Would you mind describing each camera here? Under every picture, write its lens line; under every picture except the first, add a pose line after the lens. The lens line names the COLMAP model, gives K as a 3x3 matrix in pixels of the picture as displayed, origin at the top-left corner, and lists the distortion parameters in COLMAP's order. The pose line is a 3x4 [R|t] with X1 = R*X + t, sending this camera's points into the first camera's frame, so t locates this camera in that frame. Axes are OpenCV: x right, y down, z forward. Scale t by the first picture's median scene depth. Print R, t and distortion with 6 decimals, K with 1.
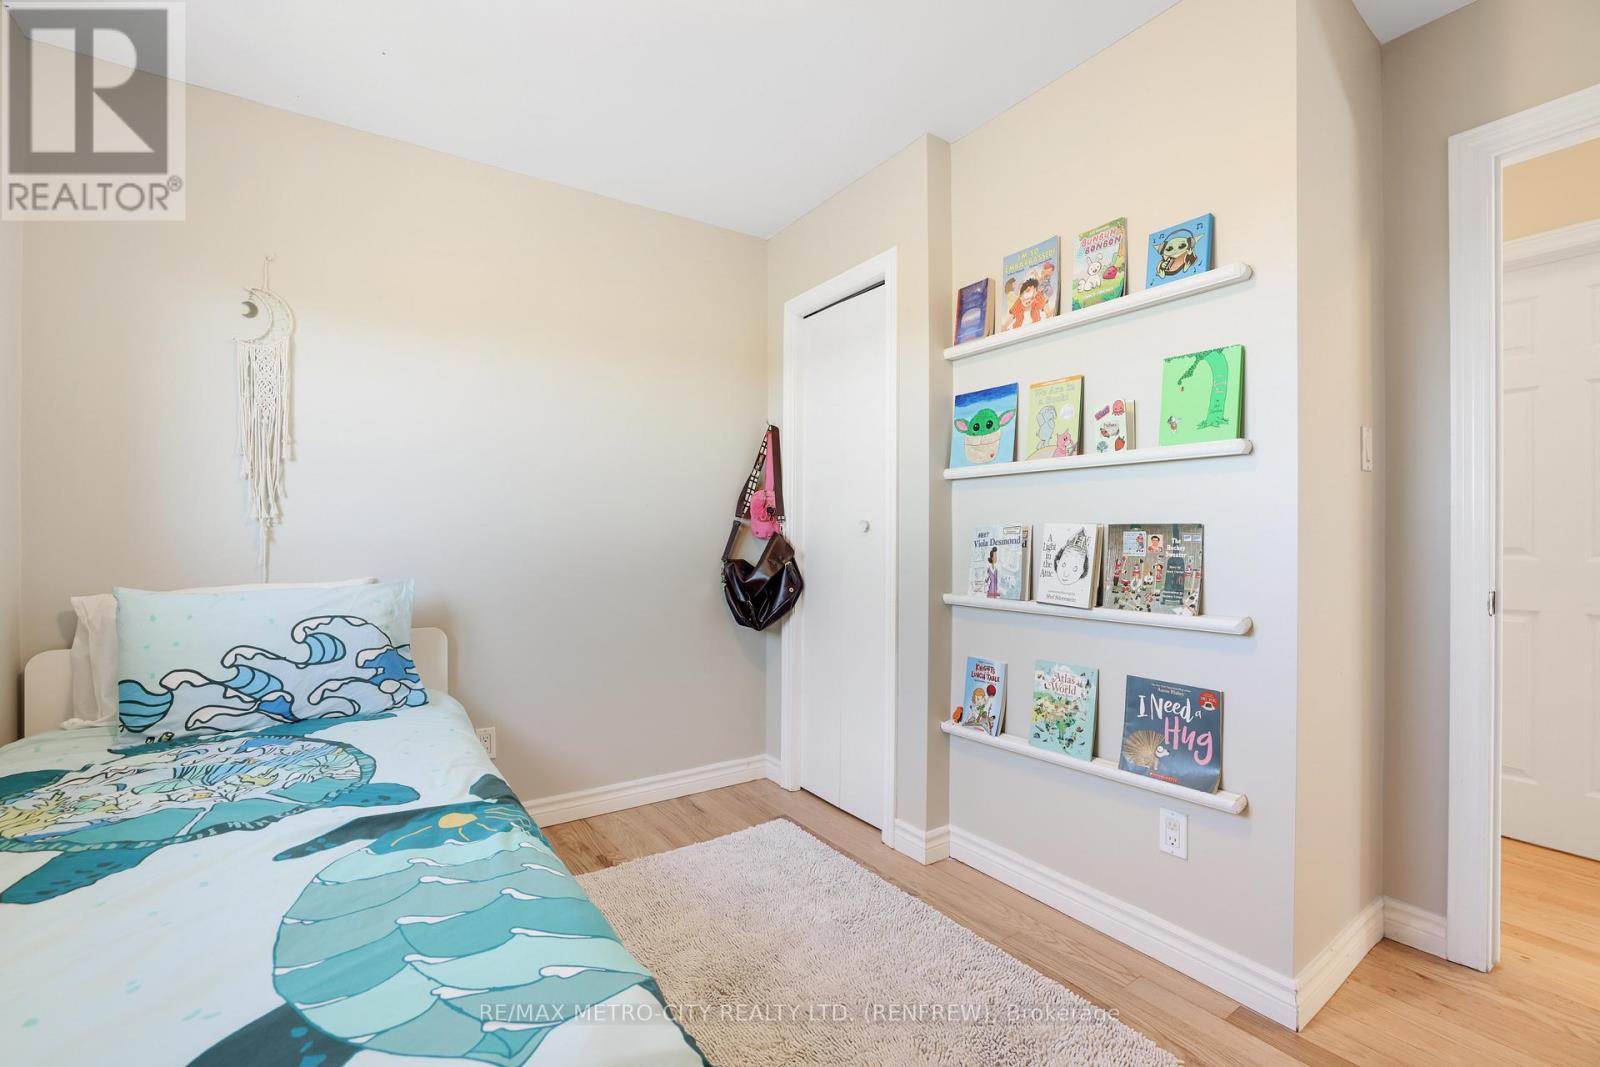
lens RADIAL K [[692.0, 0, 771.6], [0, 692.0, 532.2], [0, 0, 1]] dist [-0.044684, 0.012465]
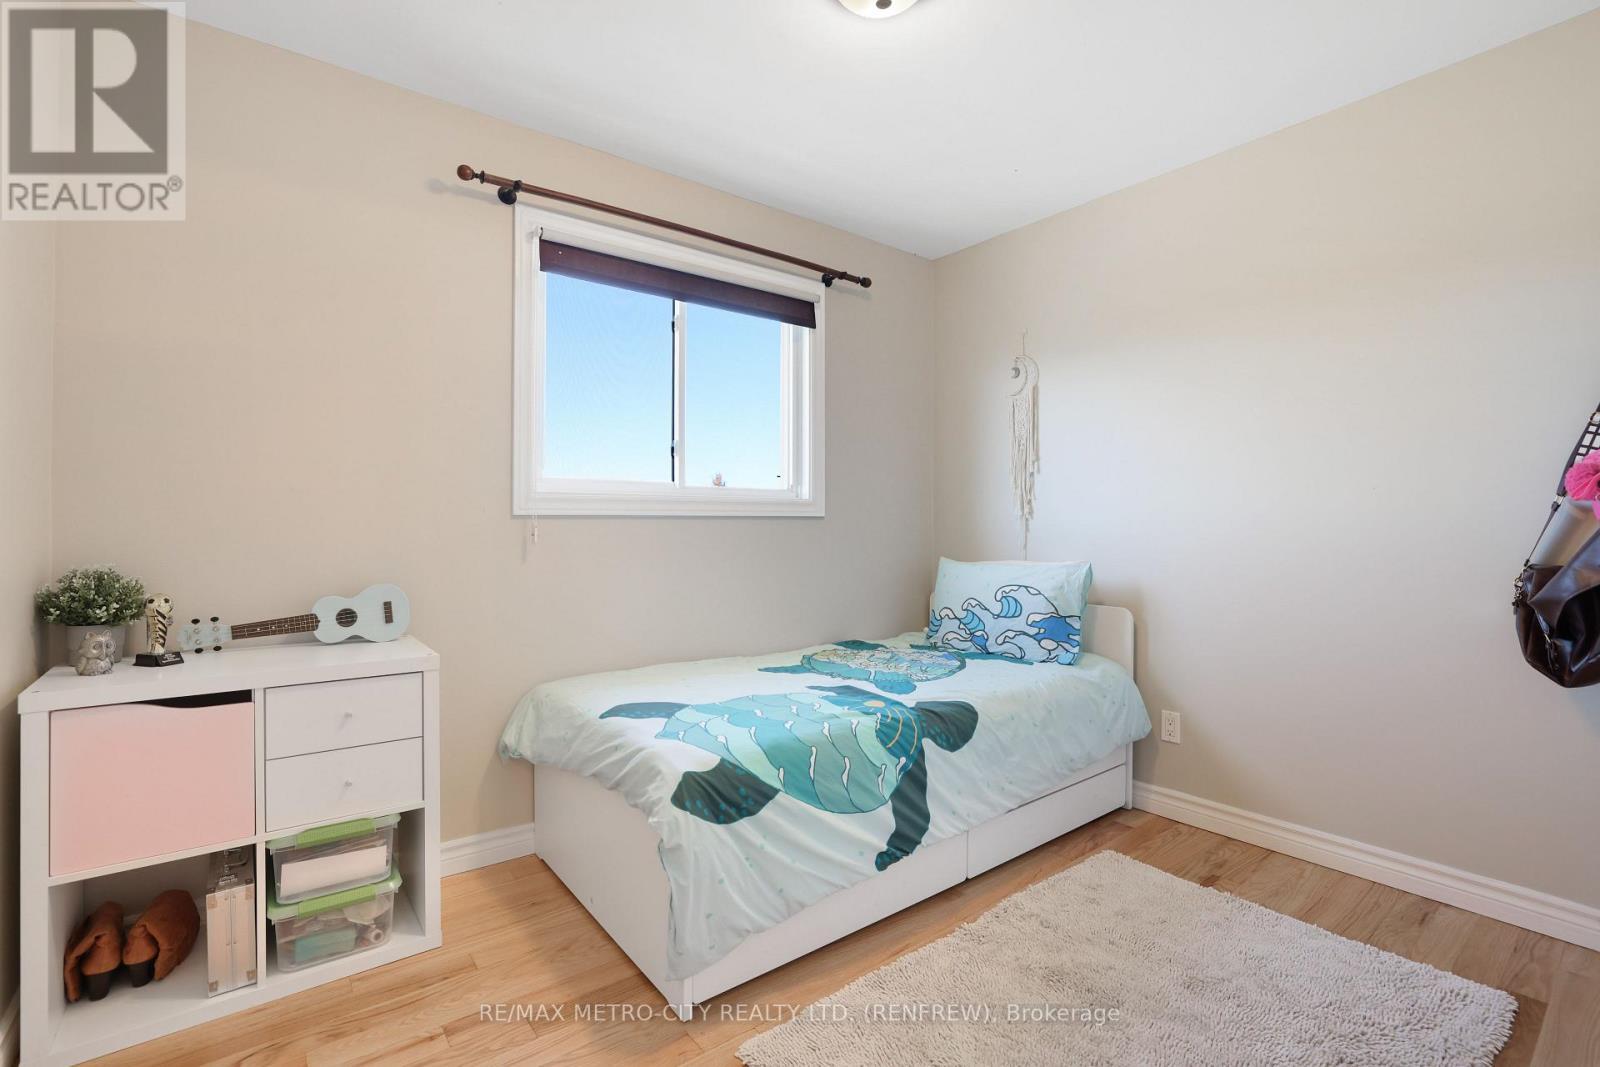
lens RADIAL K [[692.0, 0, 771.6], [0, 692.0, 532.2], [0, 0, 1]] dist [-0.044684, 0.012465]
pose [[0.048653, 0.005462, -0.998801, 0.728088], [0.009108, 0.999941, 0.005912, 0.001678], [0.998774, -0.009385, 0.048600, 0.427114]]
